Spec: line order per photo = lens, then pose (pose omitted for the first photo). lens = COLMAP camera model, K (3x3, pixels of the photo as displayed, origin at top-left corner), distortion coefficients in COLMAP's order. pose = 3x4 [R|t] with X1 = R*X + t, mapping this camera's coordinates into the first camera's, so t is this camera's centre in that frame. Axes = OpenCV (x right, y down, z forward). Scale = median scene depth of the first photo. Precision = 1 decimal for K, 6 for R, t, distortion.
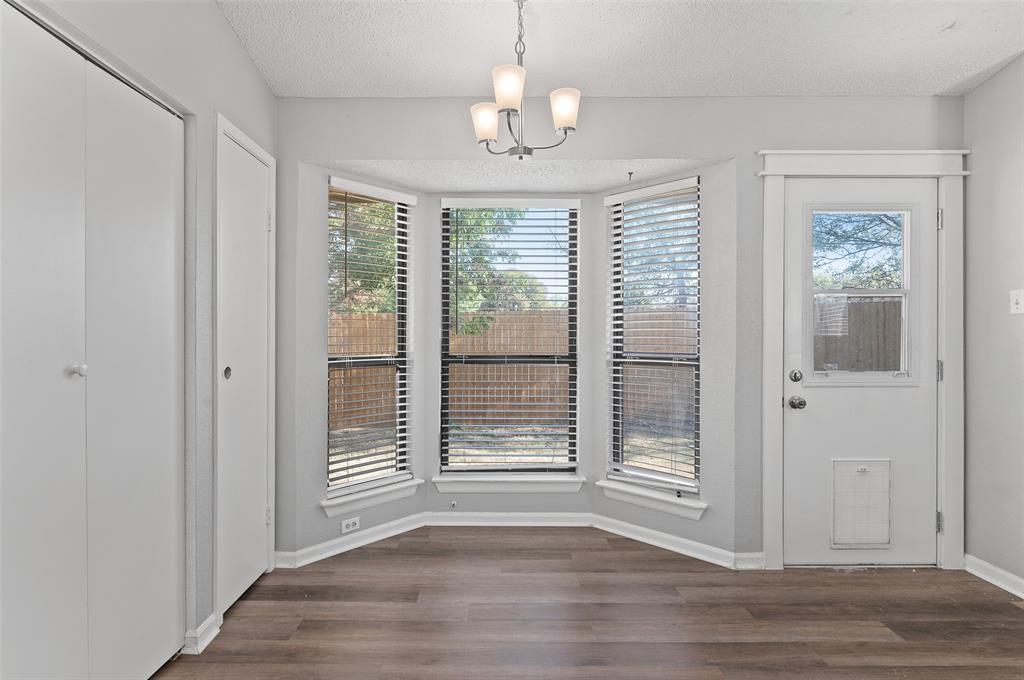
lens RADIAL K [[515.8, 0, 493.5], [0, 515.8, 340.2], [0, 0, 1]] dist [-0.002721, -0.000282]
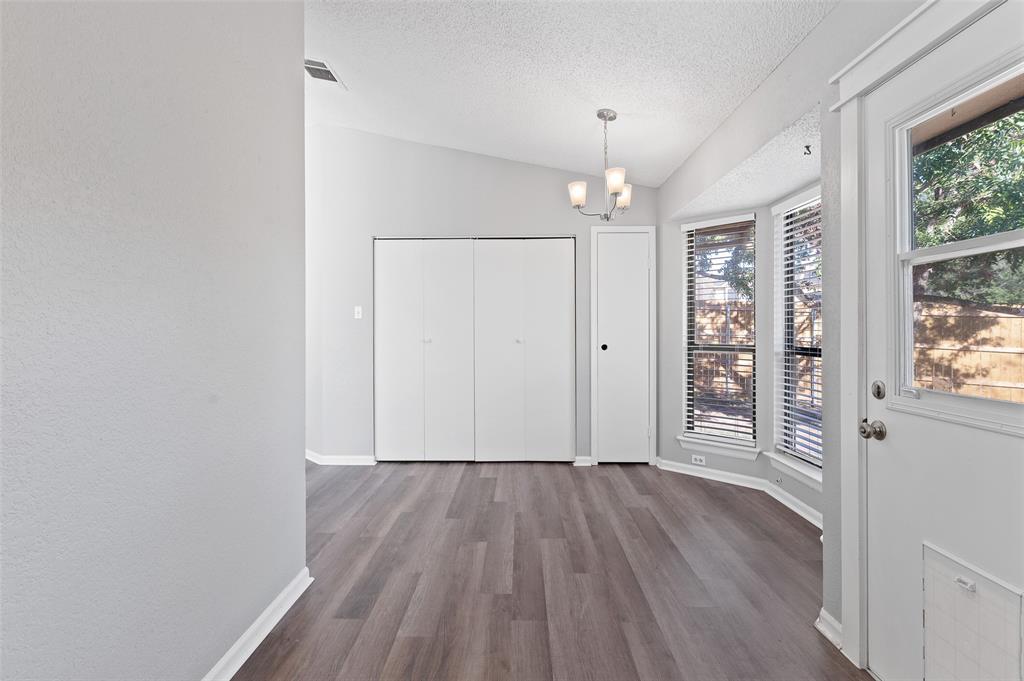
lens RADIAL K [[491.1, 0, 508.4], [0, 491.1, 334.9], [0, 0, 1]] dist [-0.002689, -0.000223]
pose [[-0.017227, 0.010618, -0.999795, 1.219084], [-0.002156, 0.999941, 0.010656, -0.005731], [0.999849, 0.002339, -0.017203, 0.544069]]
